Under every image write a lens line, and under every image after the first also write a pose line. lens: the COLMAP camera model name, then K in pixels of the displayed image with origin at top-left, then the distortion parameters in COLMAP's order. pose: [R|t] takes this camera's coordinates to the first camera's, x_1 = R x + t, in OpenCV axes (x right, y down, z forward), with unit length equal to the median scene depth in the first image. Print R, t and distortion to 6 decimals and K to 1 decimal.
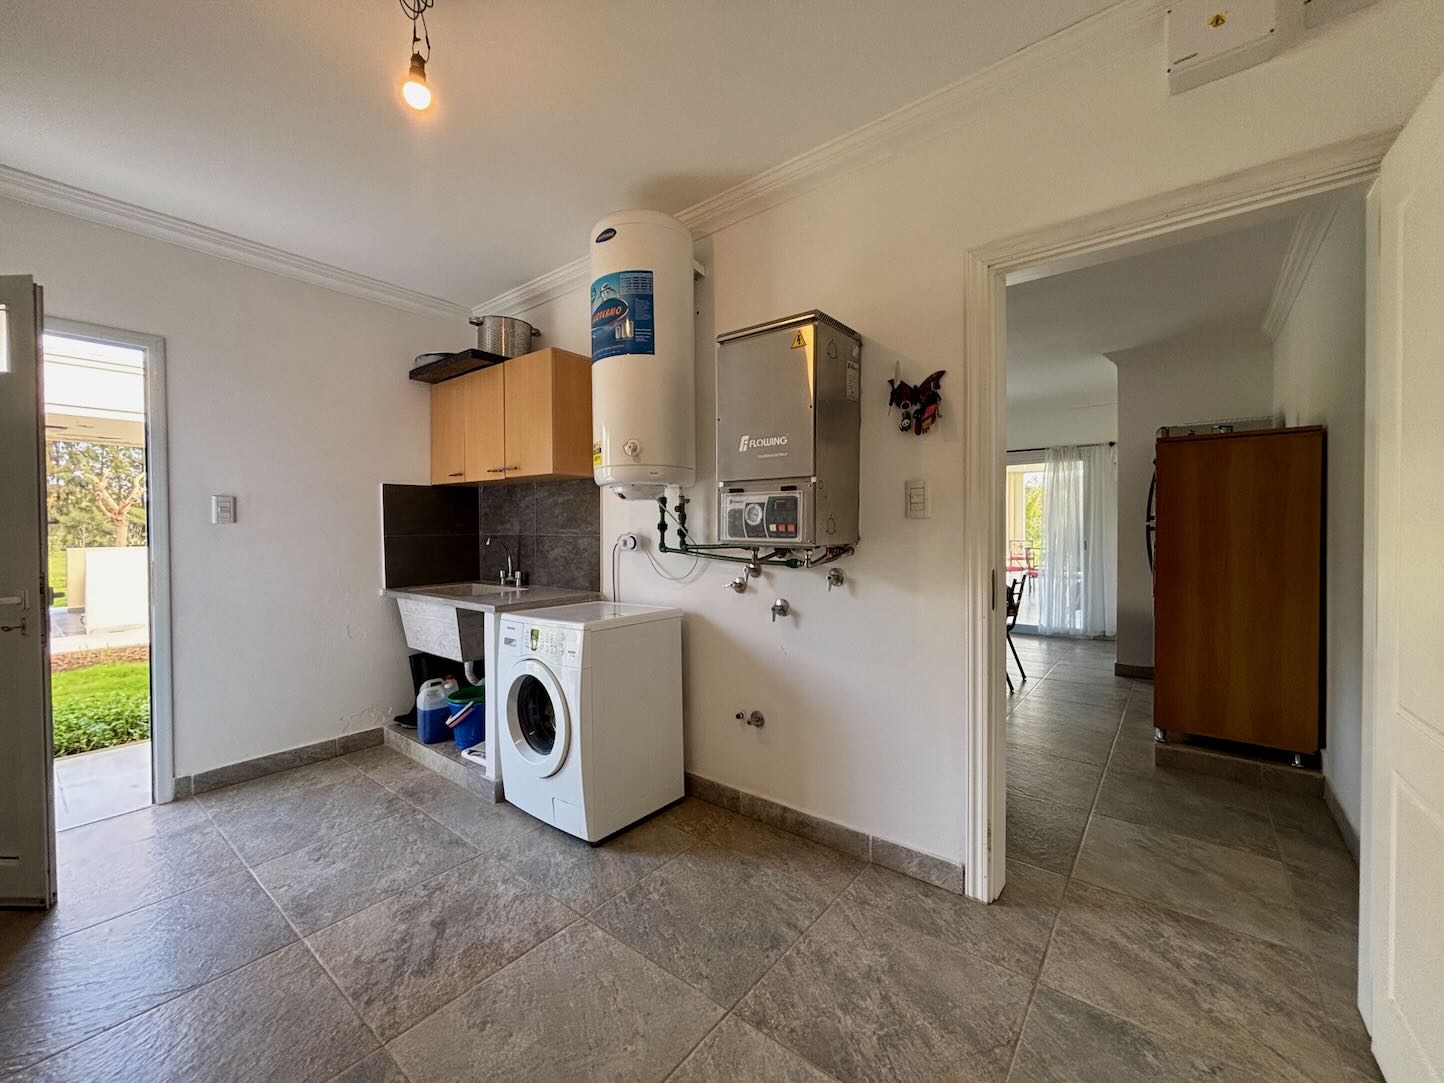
lens RADIAL K [[577.3, 0, 719.2], [0, 577.3, 540.8], [0, 0, 1]] dist [0.001941, -0.000632]
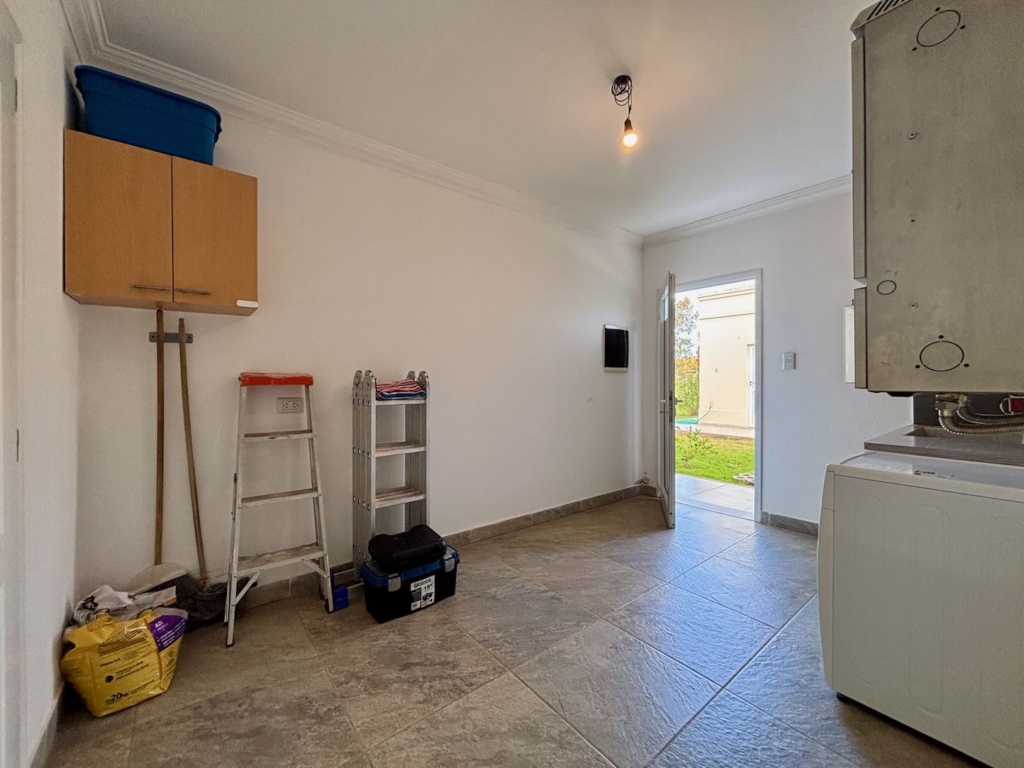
lens RADIAL K [[409.4, 0, 510.0], [0, 409.4, 383.5], [0, 0, 1]] dist [0.001941, -0.000632]
pose [[-0.223348, 0.016397, -0.974601, 0.274116], [-0.014500, 0.999692, 0.020142, -0.000911], [0.974631, 0.018631, -0.223041, 0.293062]]
